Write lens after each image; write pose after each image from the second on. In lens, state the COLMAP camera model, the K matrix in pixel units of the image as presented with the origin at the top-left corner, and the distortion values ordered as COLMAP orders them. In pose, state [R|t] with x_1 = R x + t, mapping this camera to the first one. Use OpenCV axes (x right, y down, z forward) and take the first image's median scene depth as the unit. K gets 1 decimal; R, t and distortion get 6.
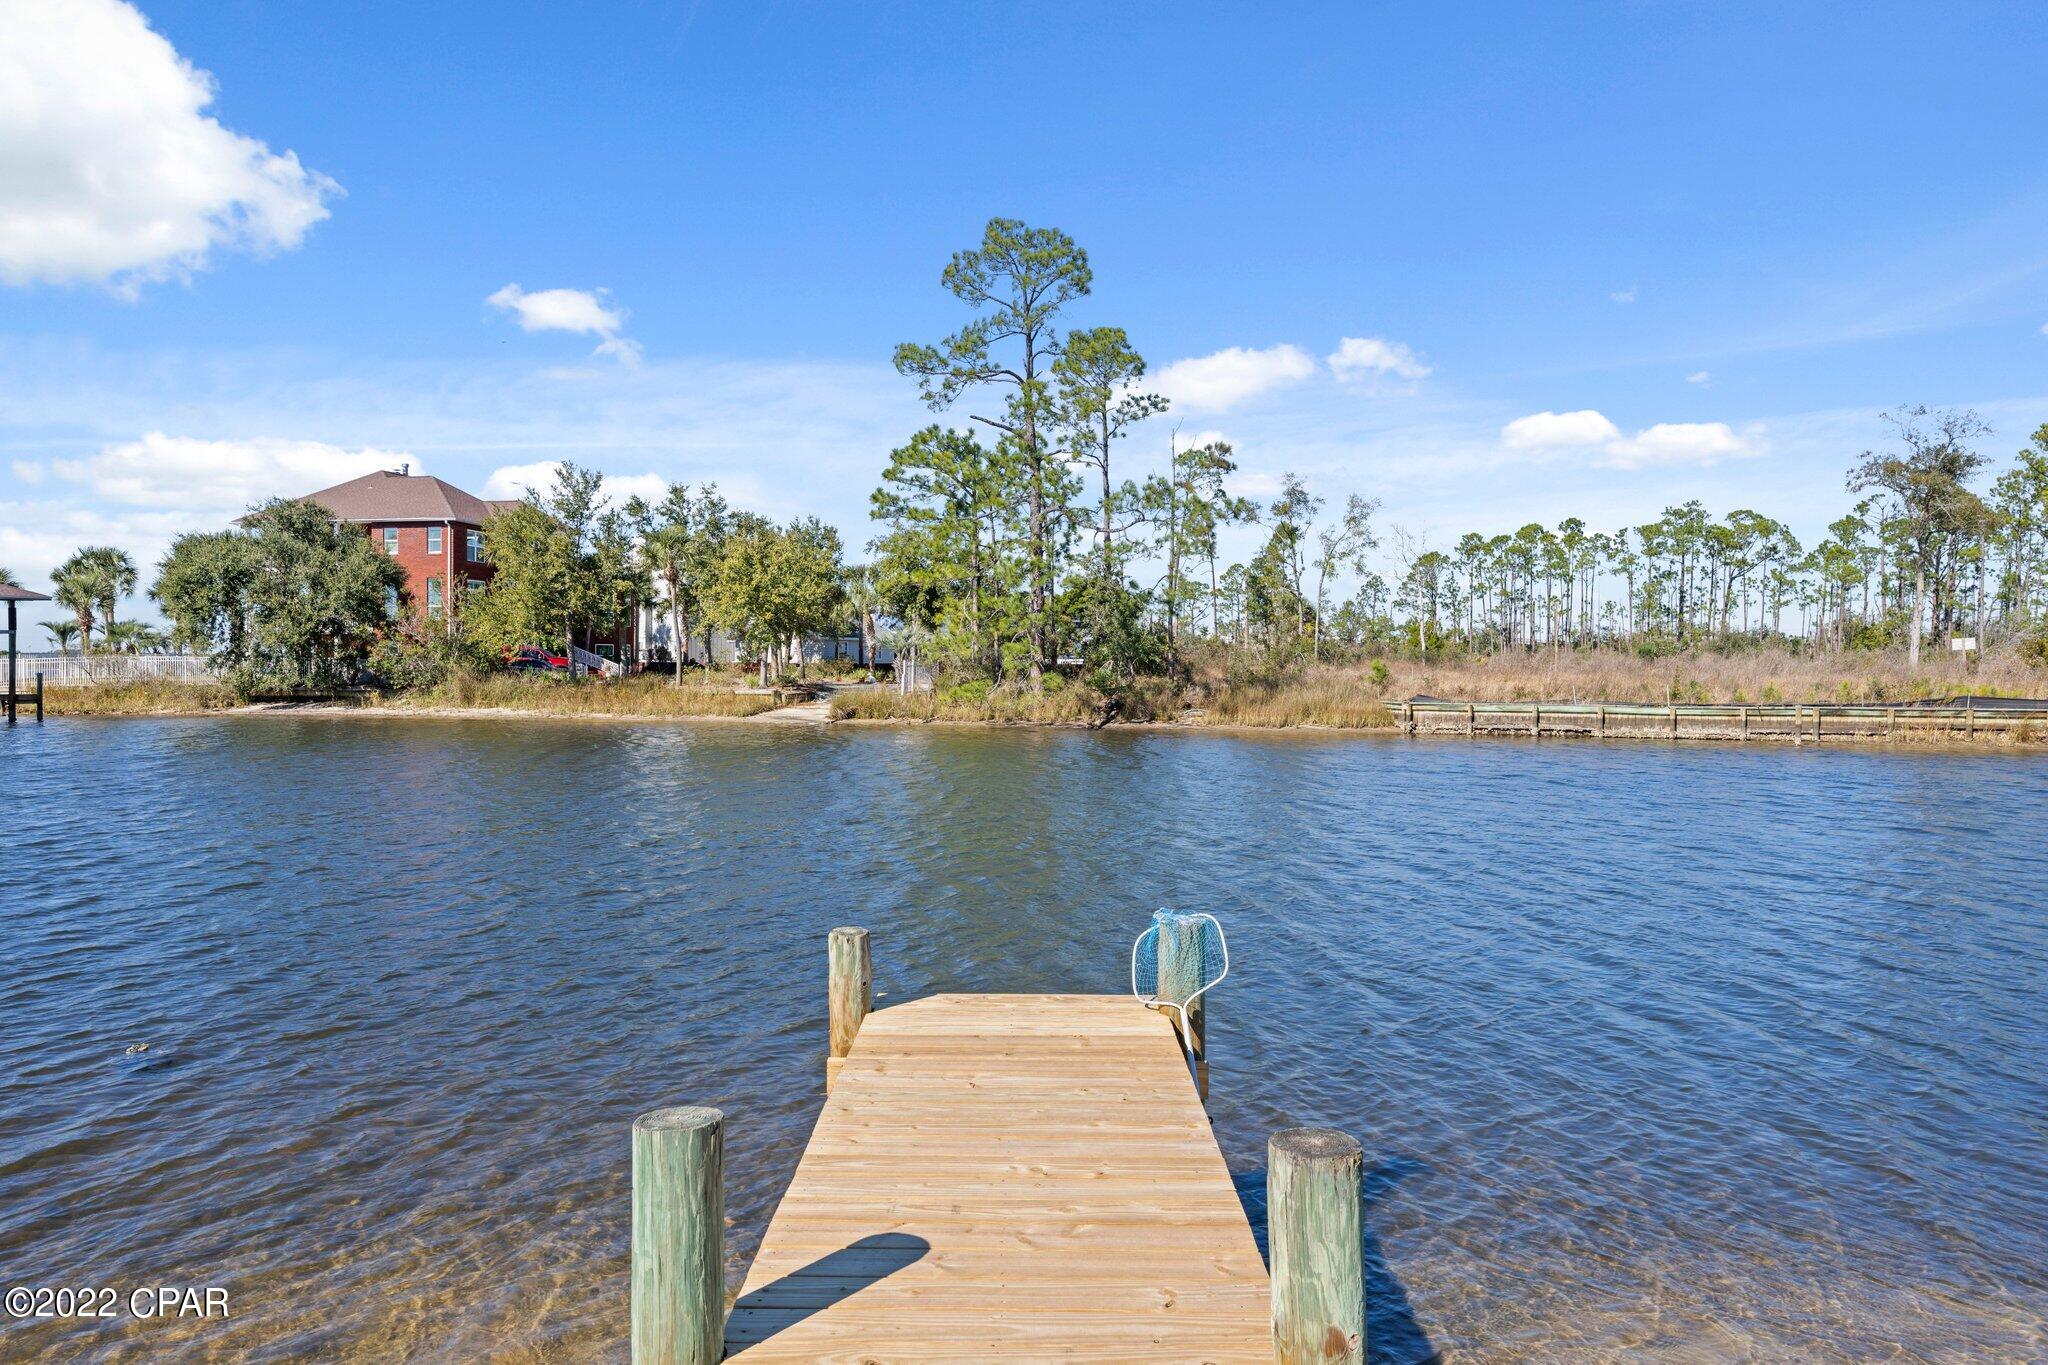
lens RADIAL K [[1250.5, 0, 1023.6], [0, 1250.5, 669.7], [0, 0, 1]] dist [0.000390, 0.001857]
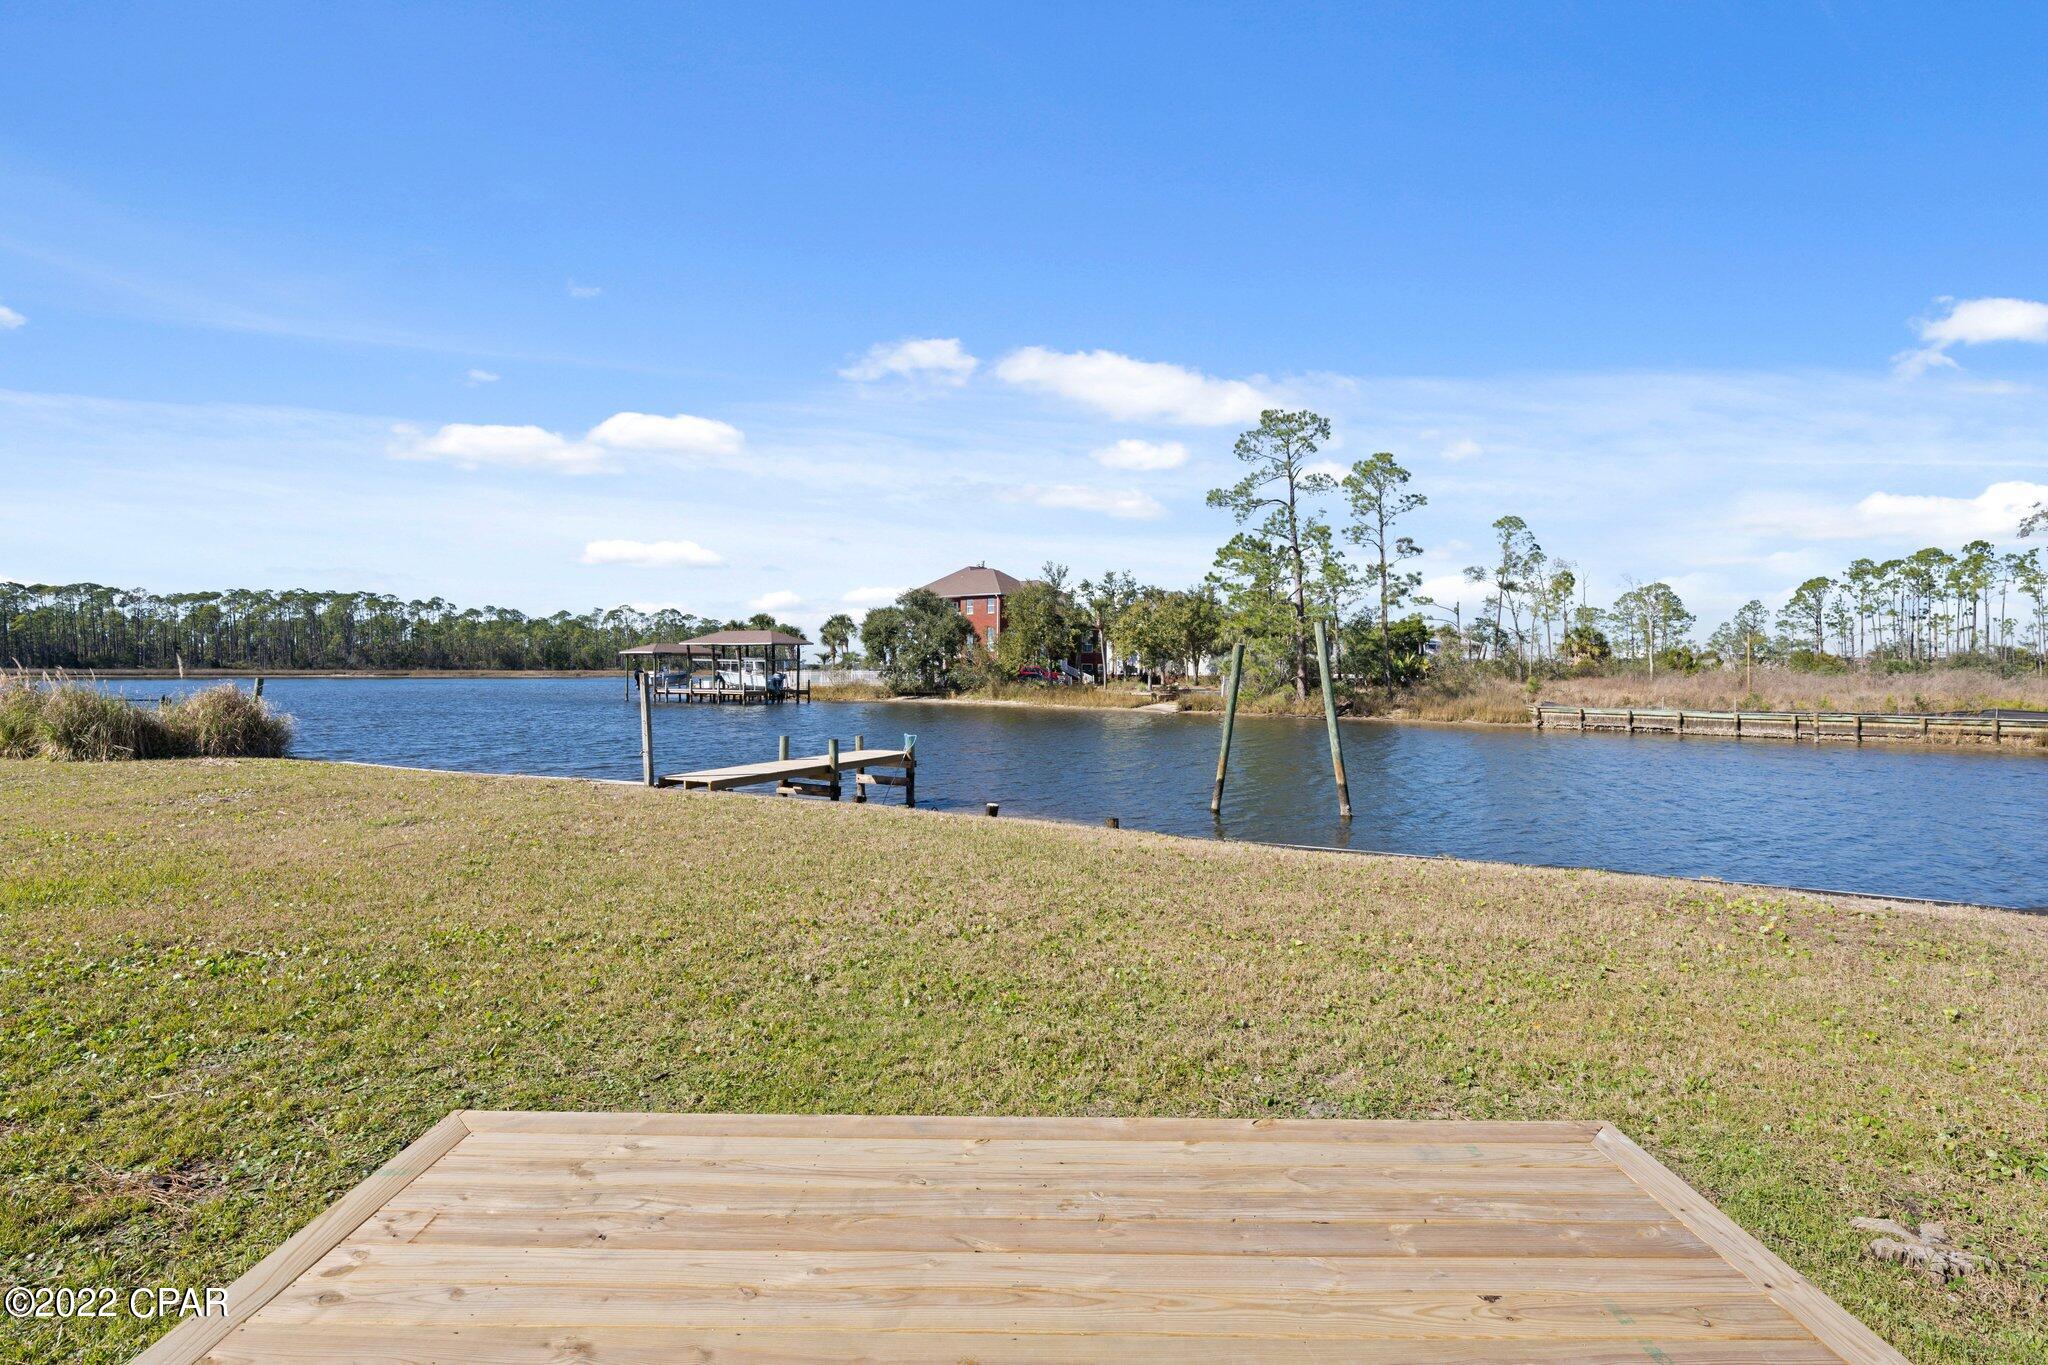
lens RADIAL K [[943.0, 0, 1032.2], [0, 943.0, 674.3], [0, 0, 1]] dist [0.000015, 0.000477]
pose [[0.897090, 0.004215, -0.441828, 0.202005], [-0.005488, 0.999984, -0.001604, -0.005357], [0.441814, 0.003863, 0.897098, -0.203237]]
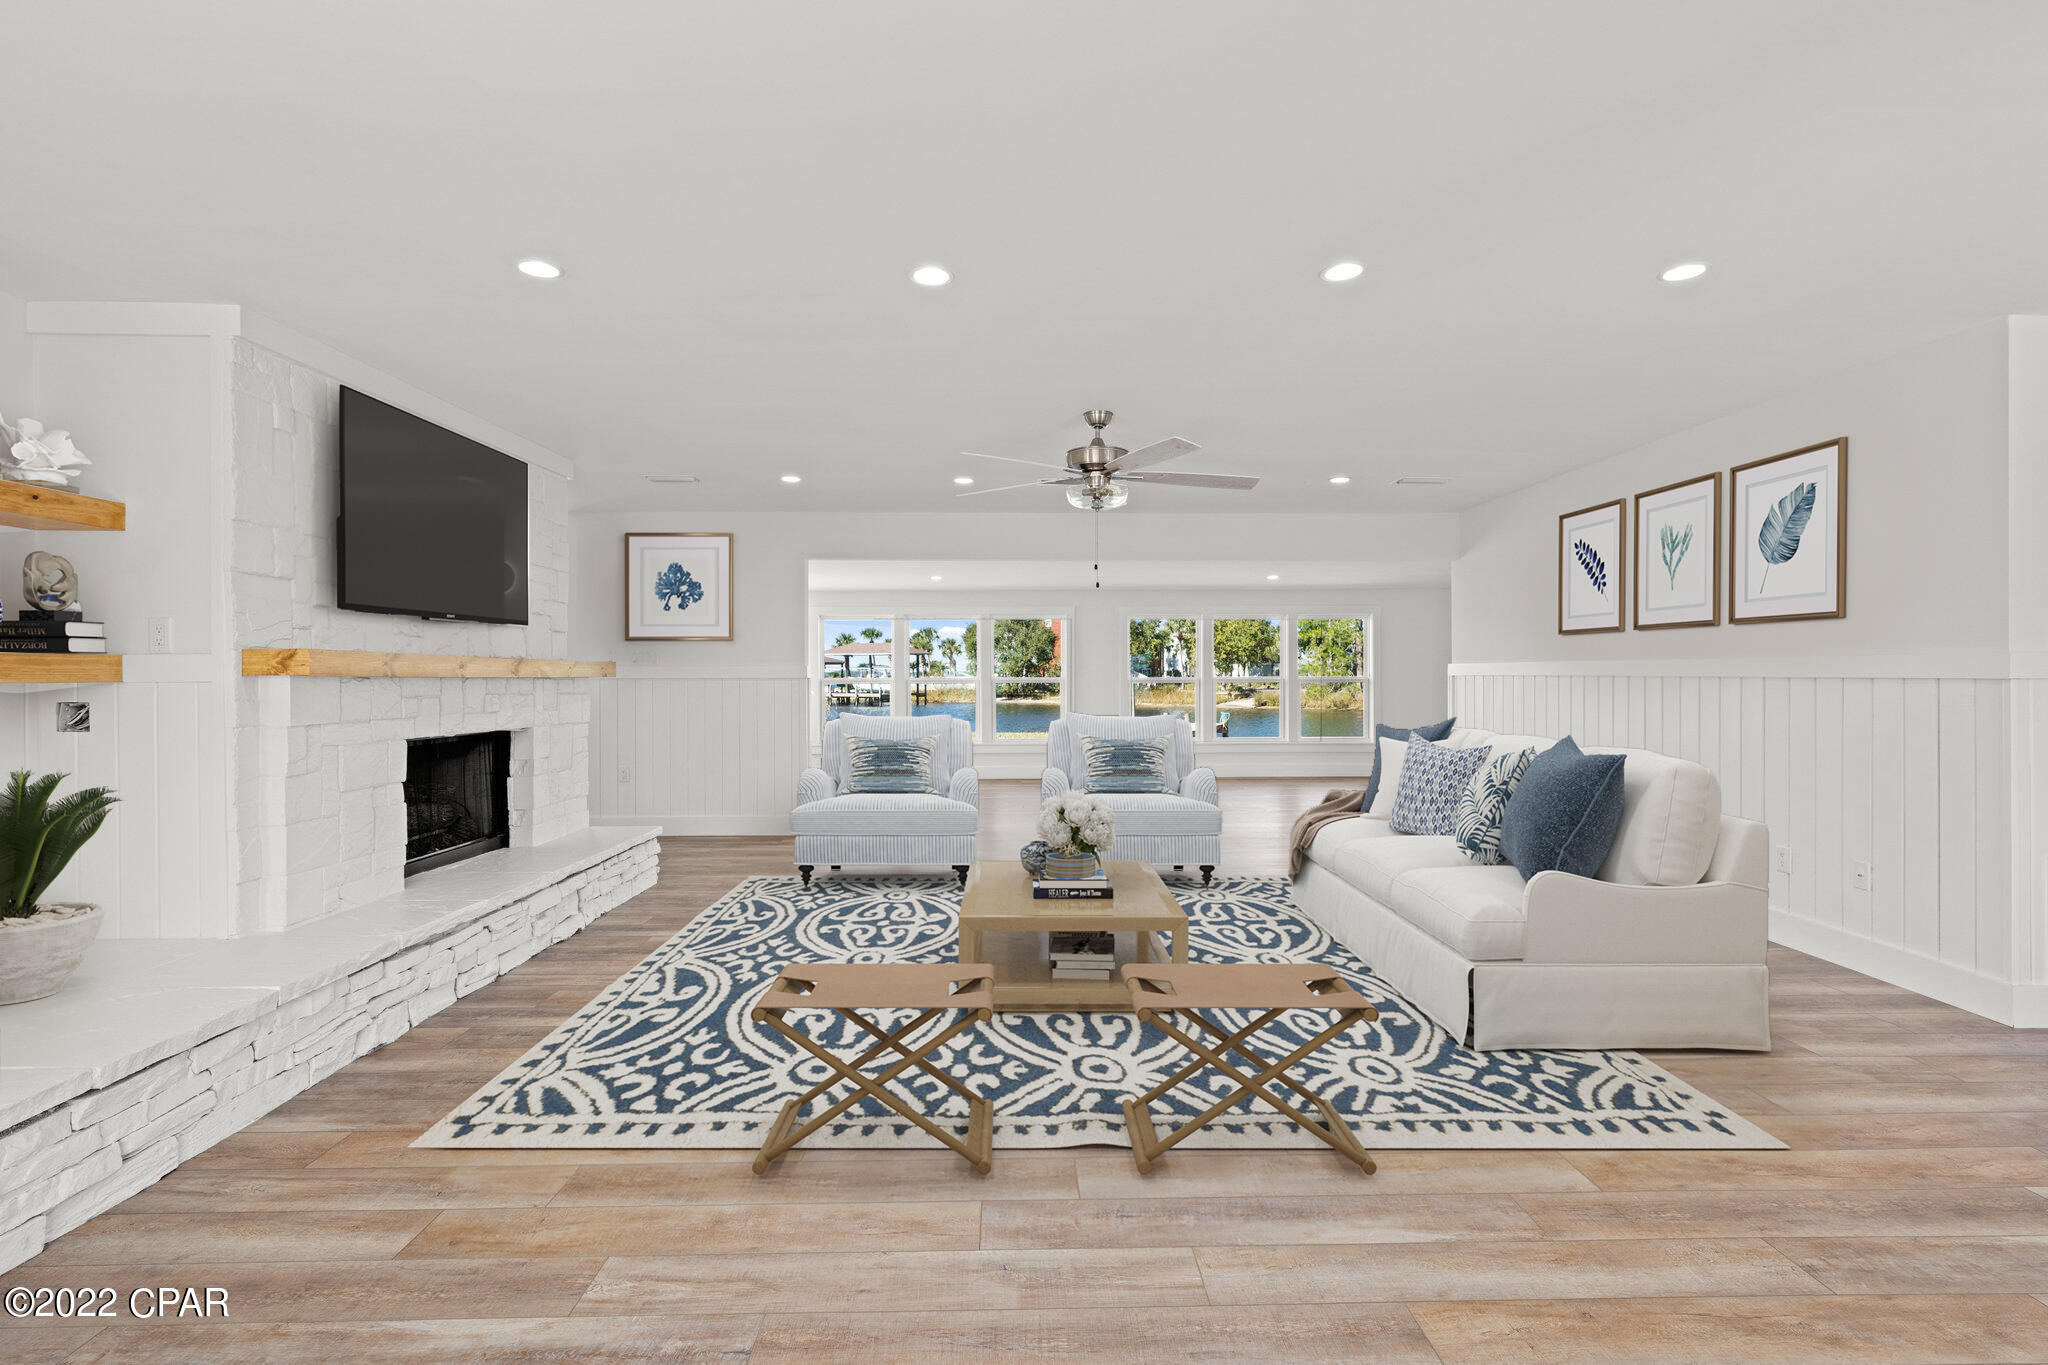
lens RADIAL K [[943.0, 0, 1032.2], [0, 943.0, 674.3], [0, 0, 1]] dist [0.000015, 0.000477]
pose [[0.908362, -0.005750, -0.418146, 0.144953], [0.005602, 0.999983, -0.001582, -0.011588], [0.418148, -0.000905, 0.908379, -0.502716]]
